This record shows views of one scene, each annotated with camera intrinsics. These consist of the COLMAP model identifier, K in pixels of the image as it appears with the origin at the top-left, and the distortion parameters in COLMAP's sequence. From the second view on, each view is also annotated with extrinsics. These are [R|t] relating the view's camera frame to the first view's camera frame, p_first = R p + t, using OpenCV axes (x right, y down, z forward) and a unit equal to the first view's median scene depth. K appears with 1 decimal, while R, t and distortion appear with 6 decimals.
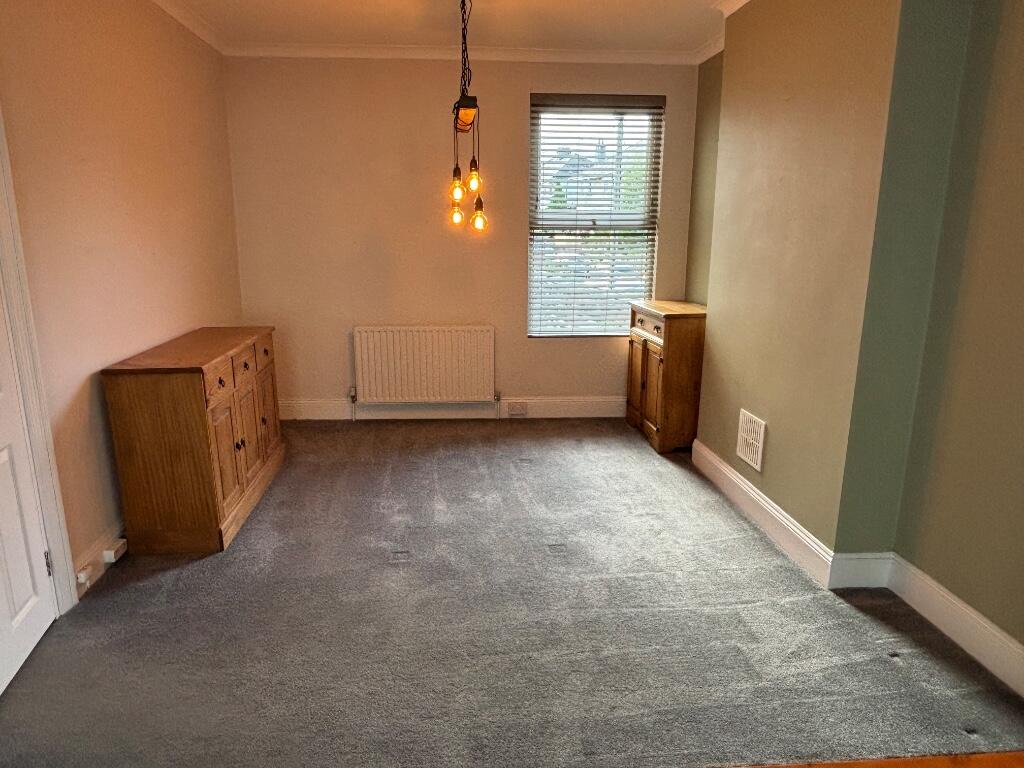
lens RADIAL K [[664.8, 0, 491.0], [0, 664.8, 391.4], [0, 0, 1]] dist [0.020529, -0.002048]
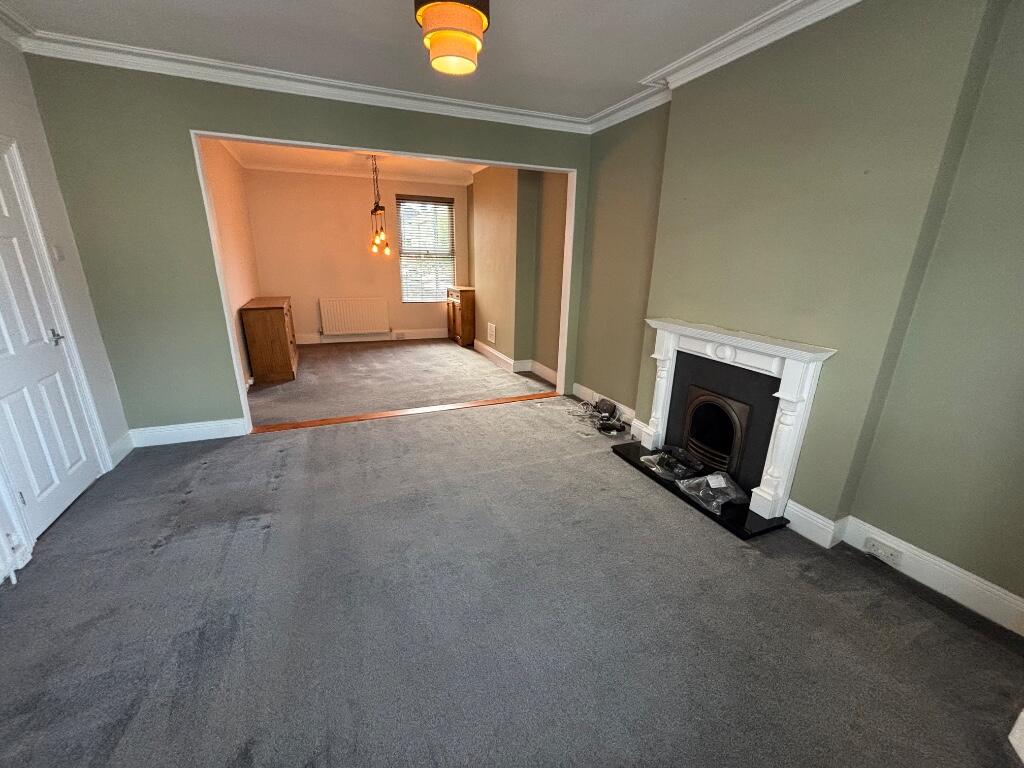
lens RADIAL K [[413.8, 0, 512.0], [0, 413.8, 384.0], [0, 0, 1]] dist [0.001233, -0.000123]
pose [[0.938685, -0.084723, 0.334205, -0.113437], [0.062856, 0.995145, 0.075731, 0.141562], [-0.338999, -0.050081, 0.939453, -0.593090]]
